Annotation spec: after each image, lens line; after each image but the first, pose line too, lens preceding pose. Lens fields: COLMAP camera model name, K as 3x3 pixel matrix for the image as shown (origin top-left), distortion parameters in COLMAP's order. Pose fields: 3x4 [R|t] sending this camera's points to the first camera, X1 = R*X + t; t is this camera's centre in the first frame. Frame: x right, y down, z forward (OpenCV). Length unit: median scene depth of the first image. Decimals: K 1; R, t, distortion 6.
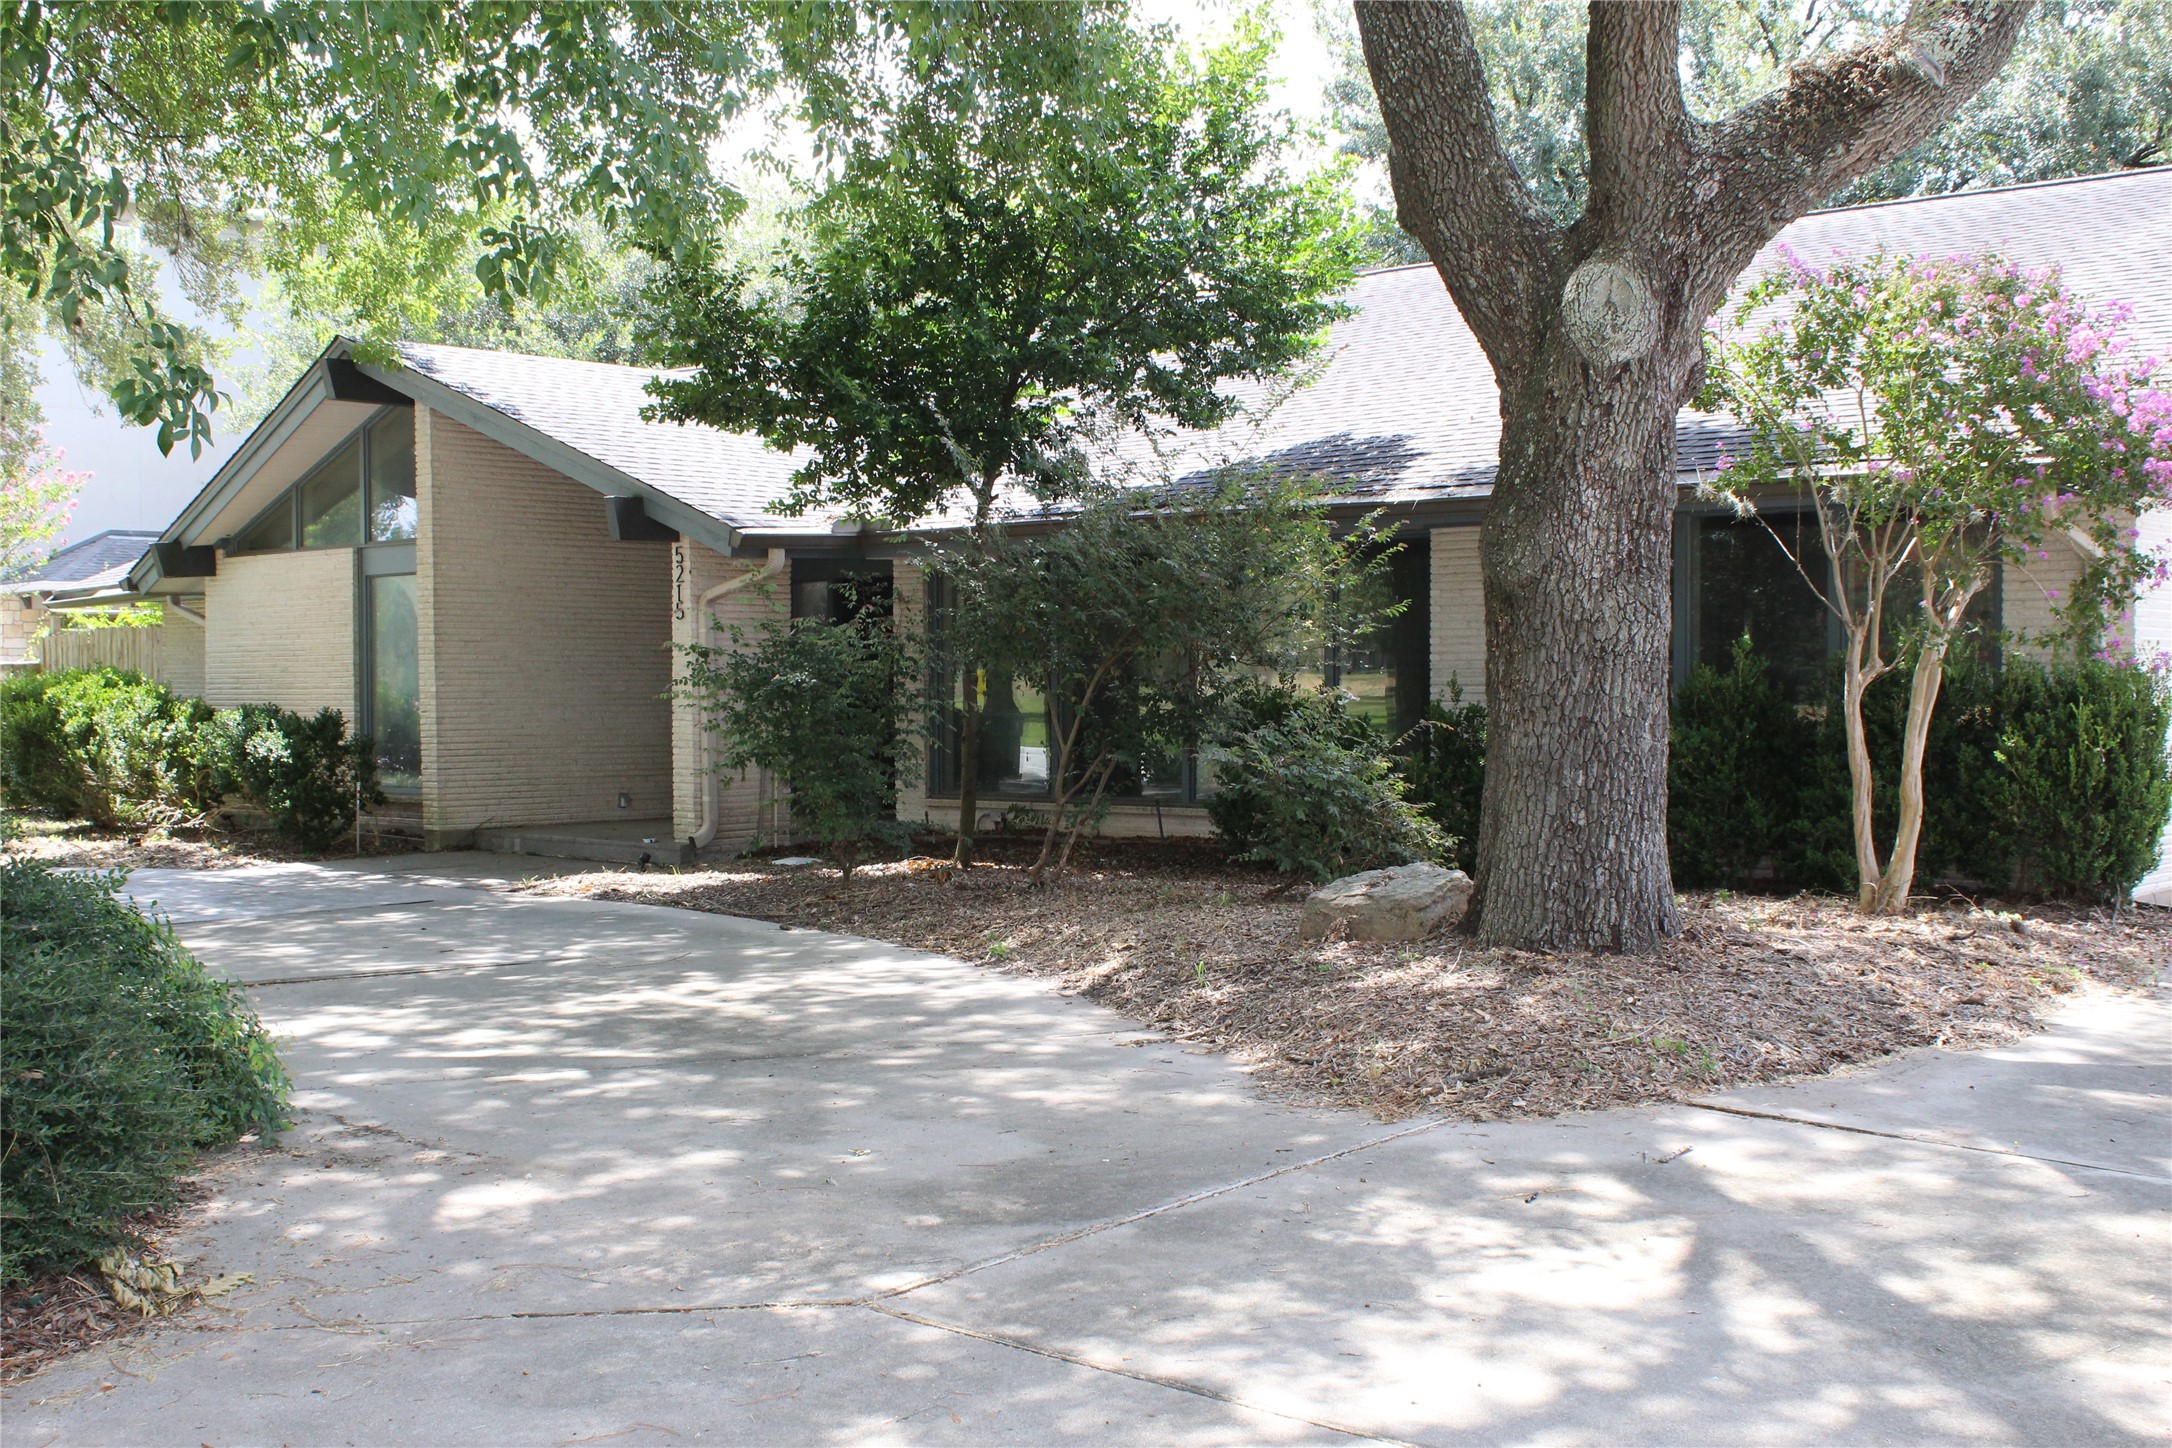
lens RADIAL K [[2503.2, 0, 1086.0], [0, 2503.2, 724.0], [0, 0, 1]] dist [-0.087389, 0.046568]
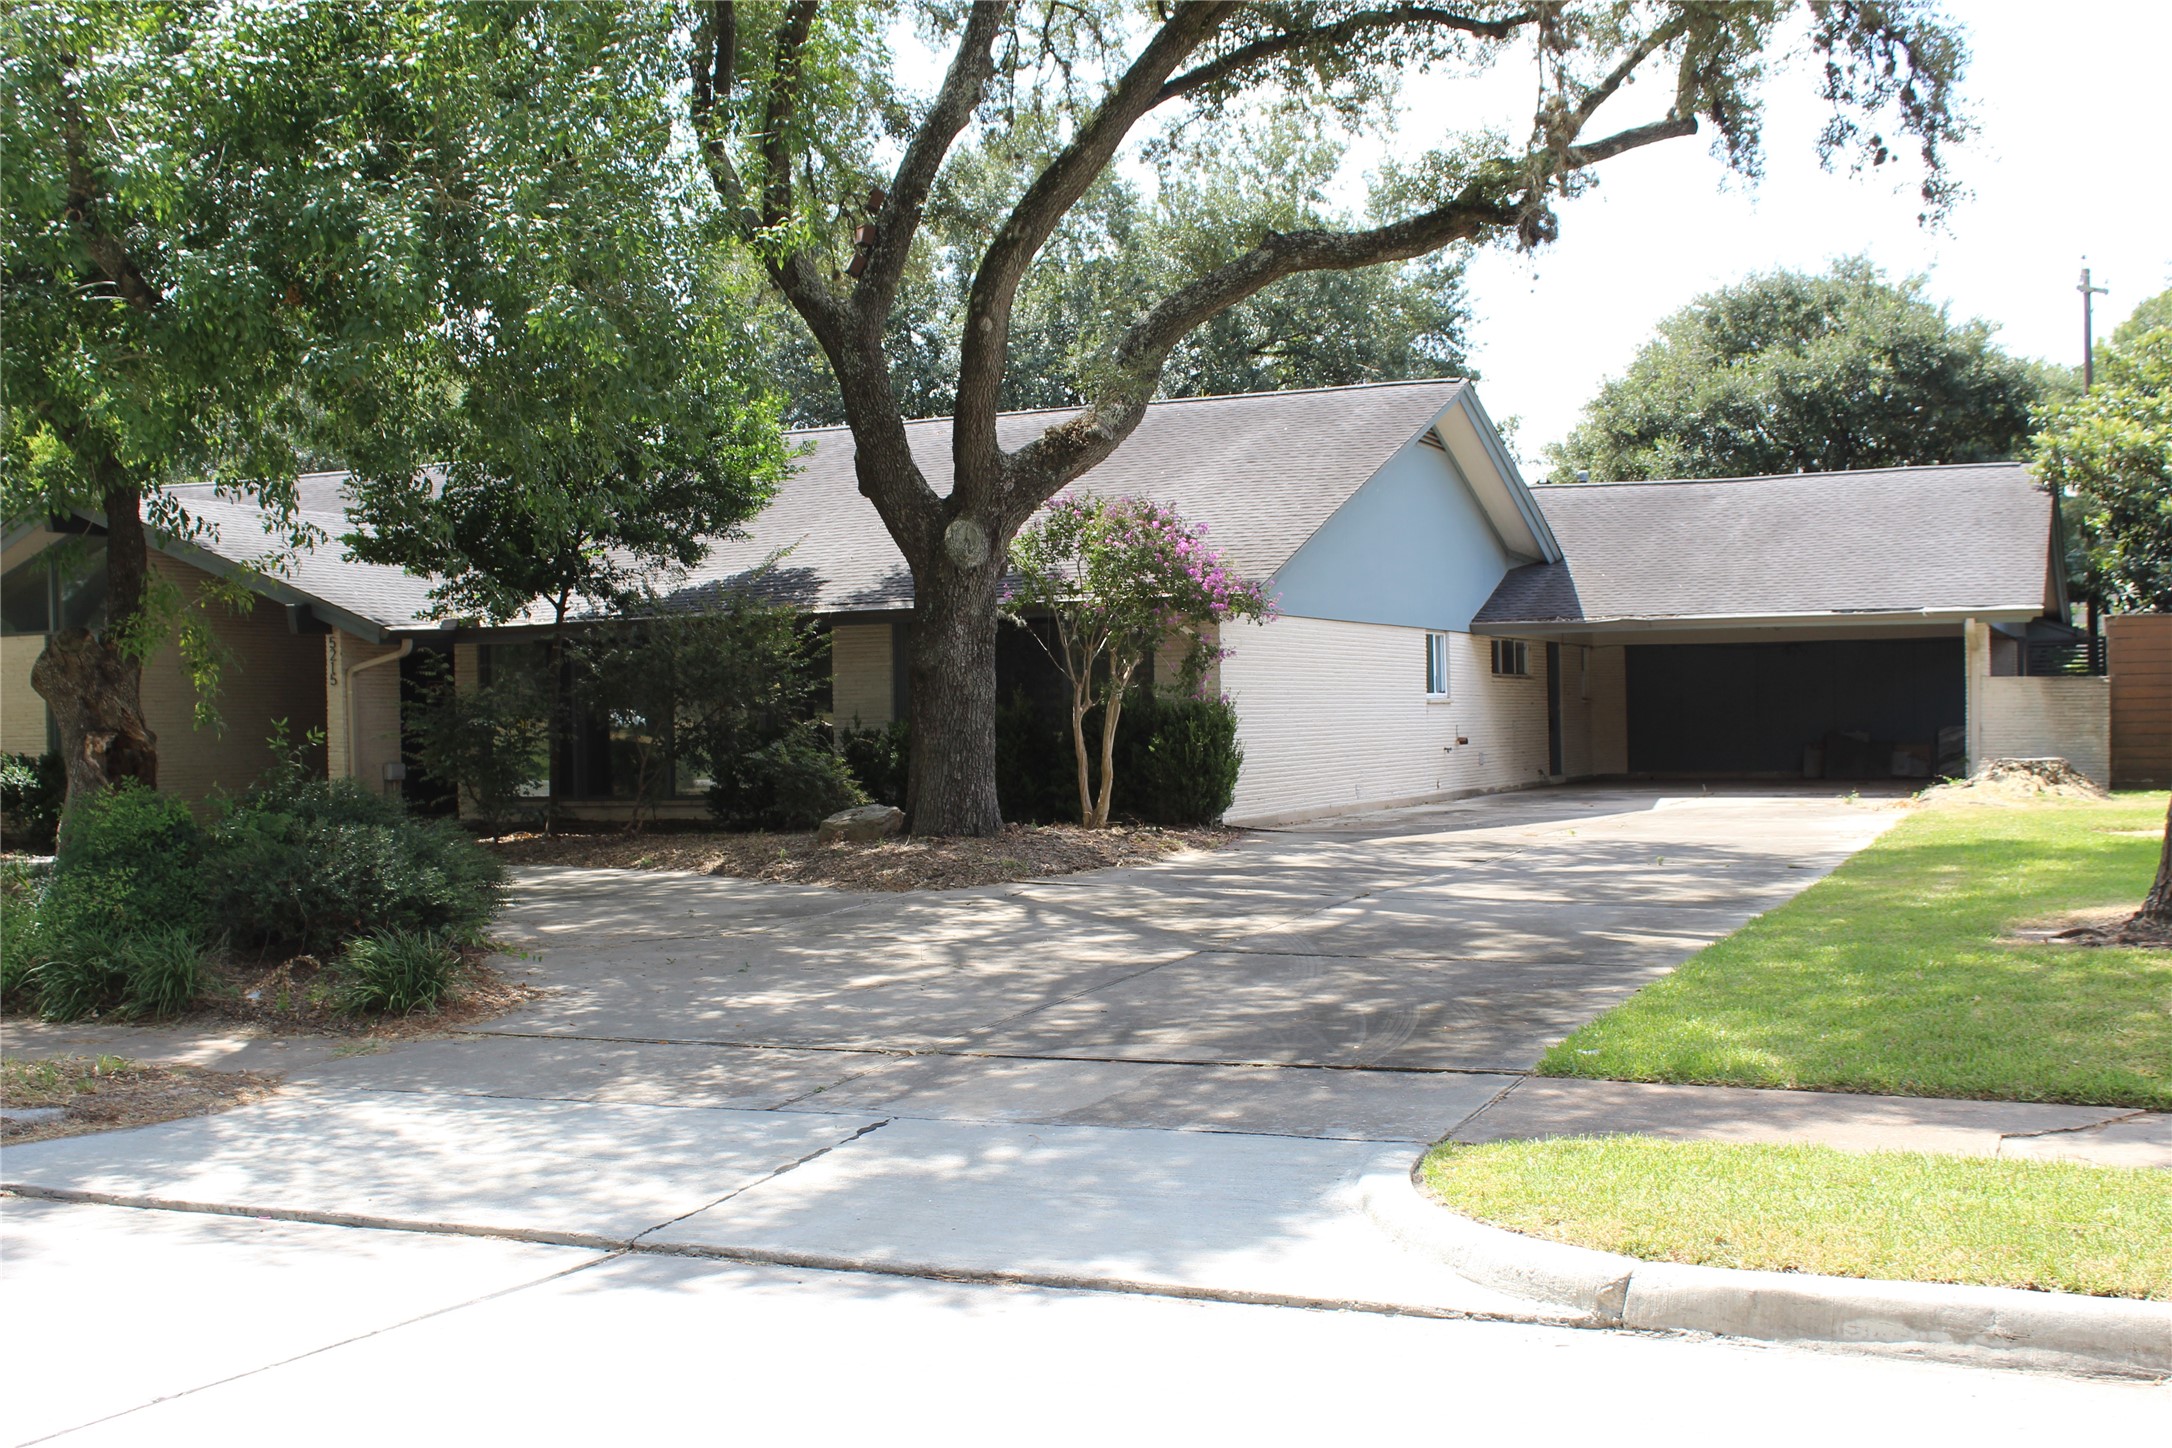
lens RADIAL K [[2503.2, 0, 1086.0], [0, 2503.2, 724.0], [0, 0, 1]] dist [-0.087389, 0.046568]
pose [[0.953959, -0.018361, 0.299375, -0.266920], [0.023295, 0.999645, -0.012921, 0.017654], [-0.299032, 0.019300, 0.954048, -0.856576]]
